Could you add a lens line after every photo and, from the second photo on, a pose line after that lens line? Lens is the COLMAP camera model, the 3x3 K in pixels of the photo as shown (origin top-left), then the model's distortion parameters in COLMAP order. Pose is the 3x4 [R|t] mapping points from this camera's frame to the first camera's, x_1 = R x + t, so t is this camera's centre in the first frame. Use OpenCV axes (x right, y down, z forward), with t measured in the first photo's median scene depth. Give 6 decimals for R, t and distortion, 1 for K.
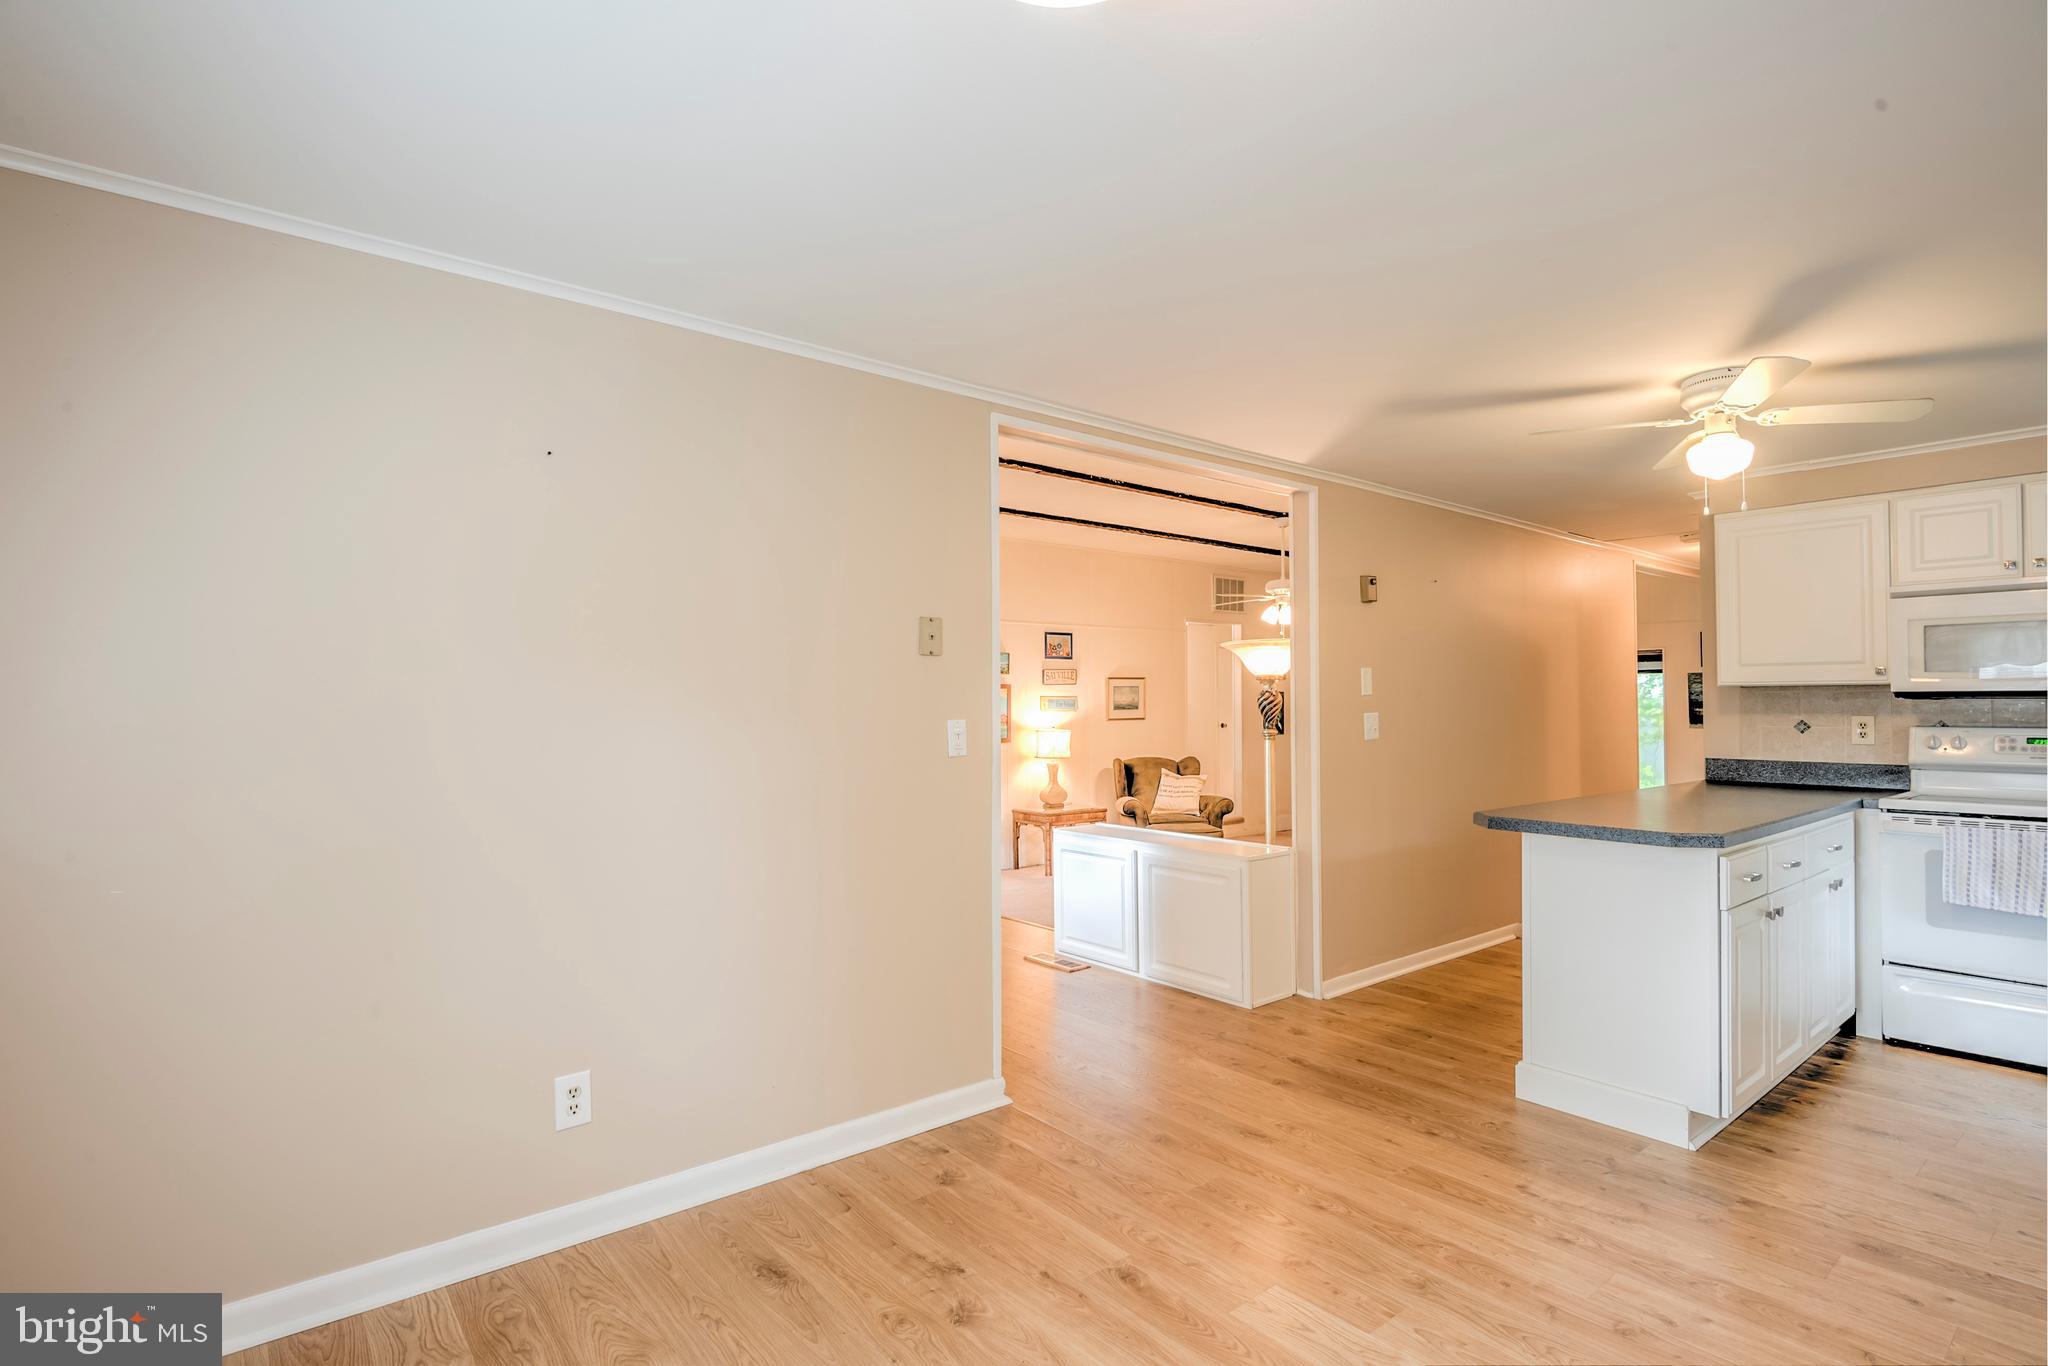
lens RADIAL K [[979.8, 0, 1037.5], [0, 979.8, 695.6], [0, 0, 1]] dist [-0.010781, -0.001360]
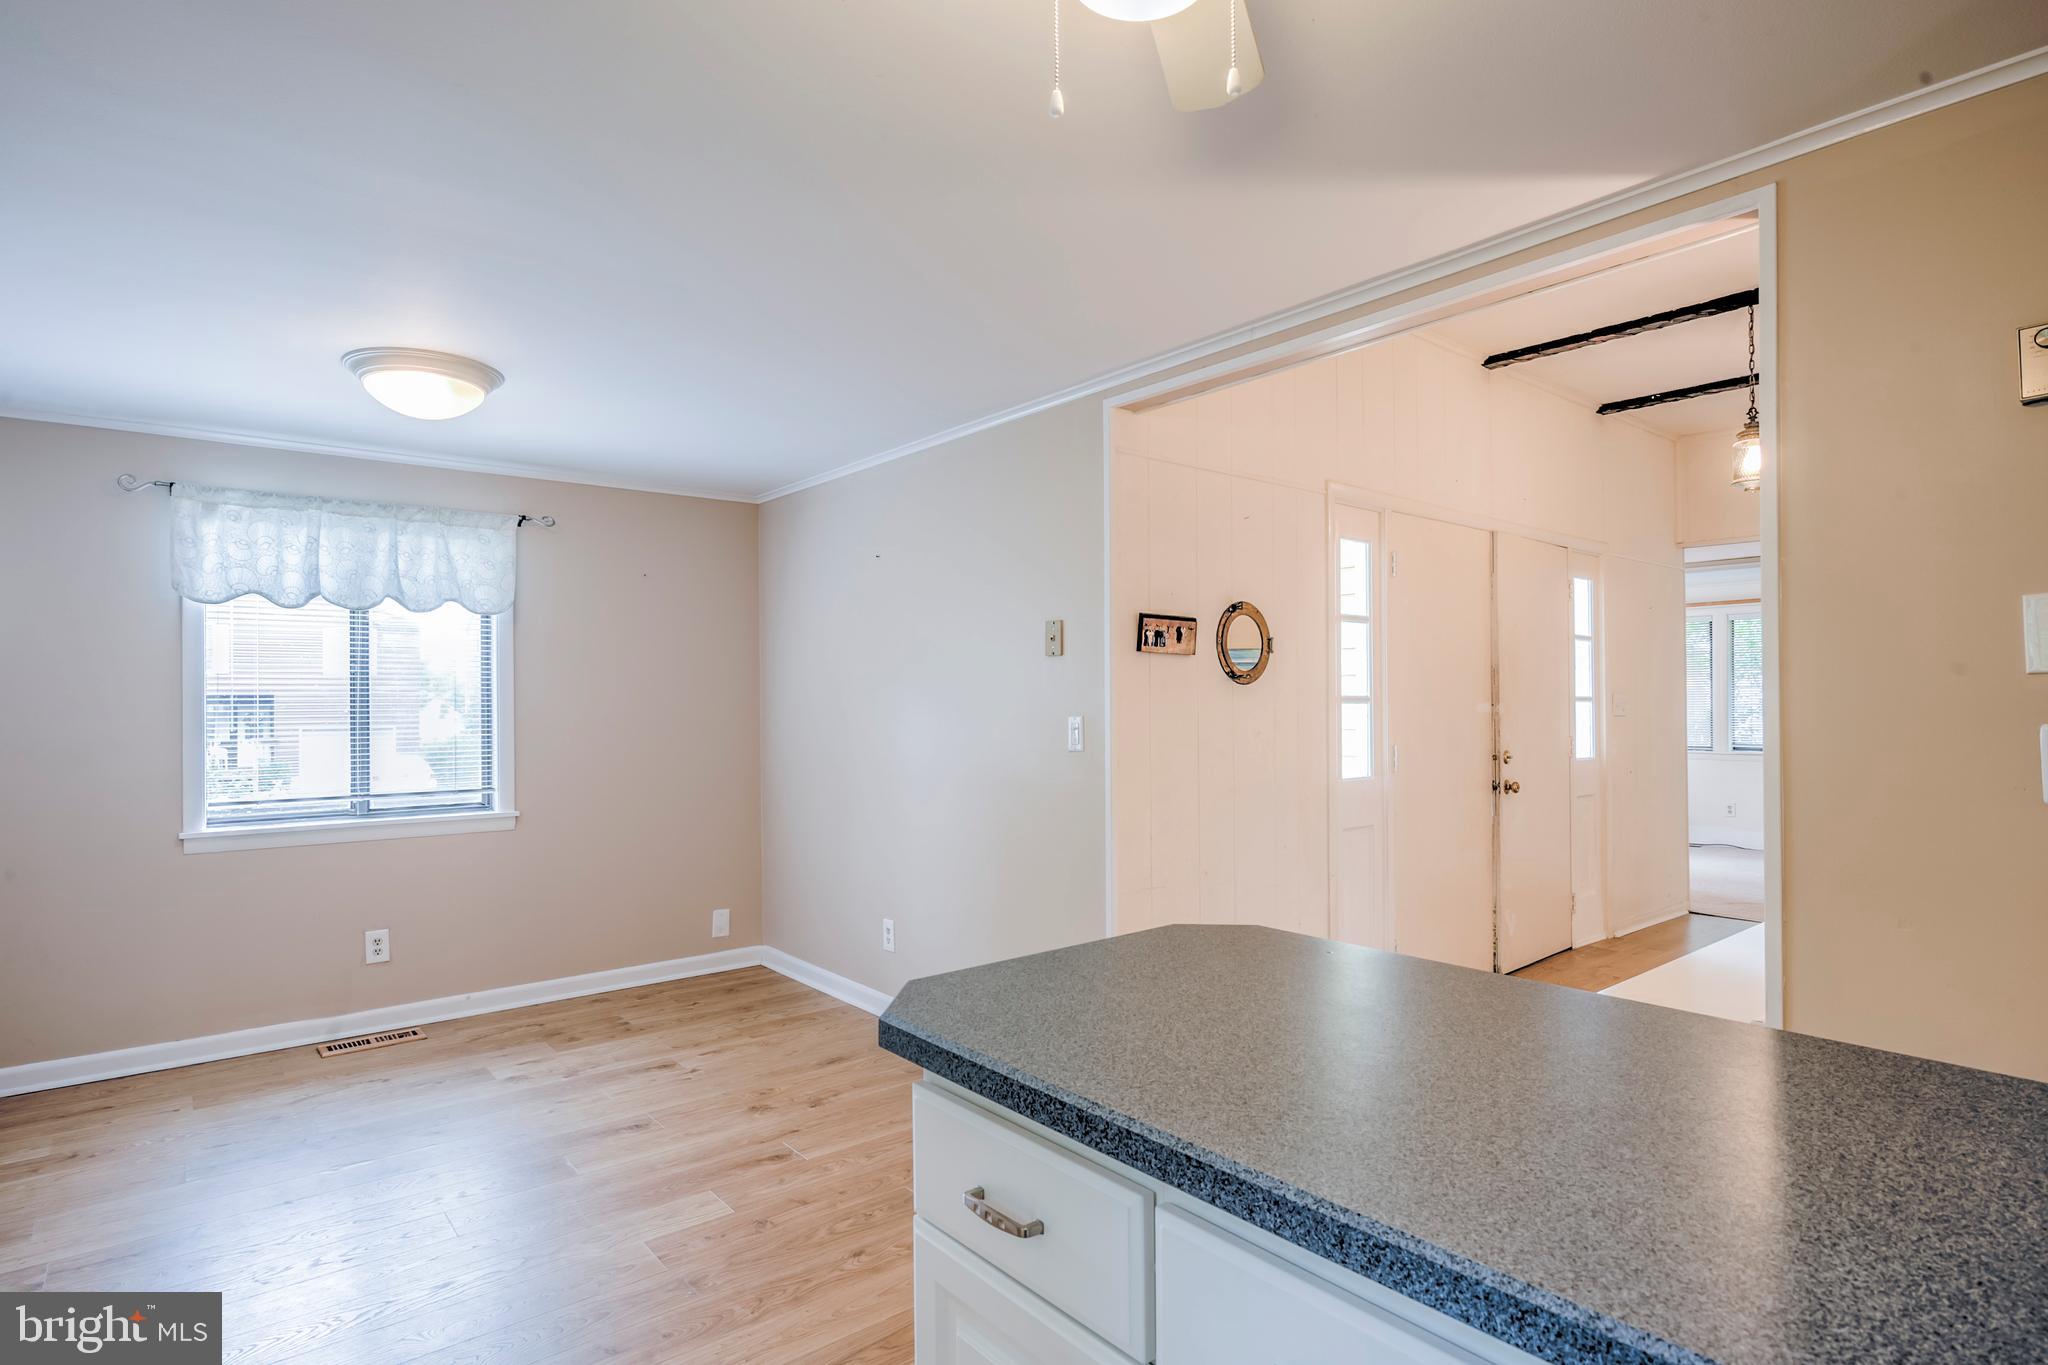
lens RADIAL K [[1085.2, 0, 1023.6], [0, 1085.2, 684.9], [0, 0, 1]] dist [-0.013464, 0.000119]
pose [[-0.014396, -0.010869, -0.999837, 0.856795], [0.014625, 0.999832, -0.011079, 0.003134], [0.999789, -0.014783, -0.014234, 0.773476]]
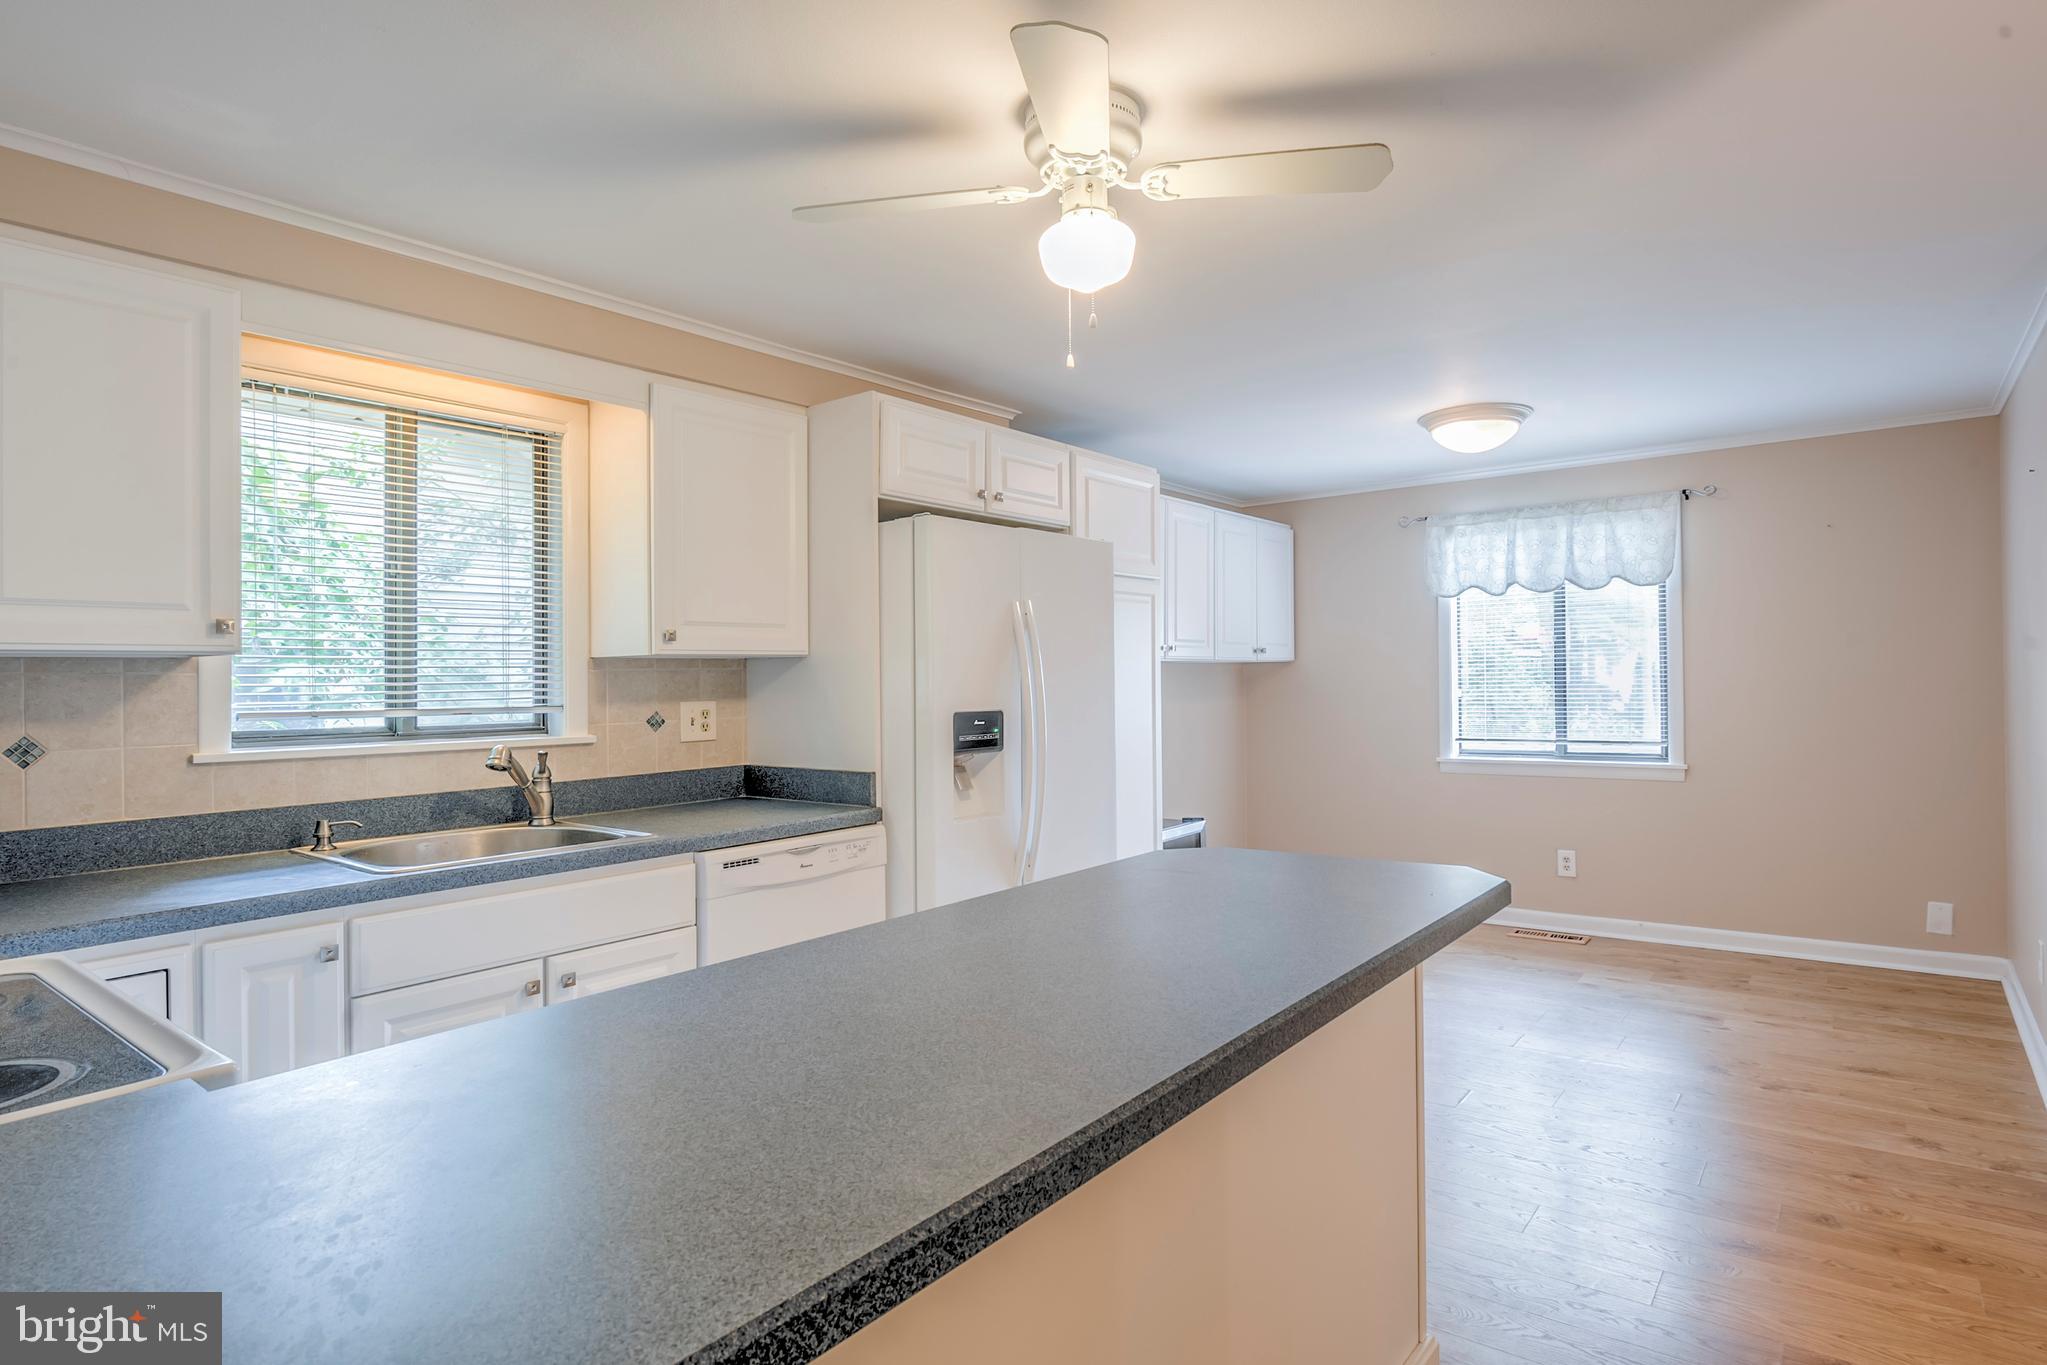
lens RADIAL K [[1101.7, 0, 1022.1], [0, 1101.7, 660.0], [0, 0, 1]] dist [-0.020113, -0.001582]
pose [[-0.982627, 0.016460, -0.184860, 0.698563], [0.020977, 0.999527, -0.022504, 0.008336], [0.184402, -0.025991, -0.982507, 1.292638]]
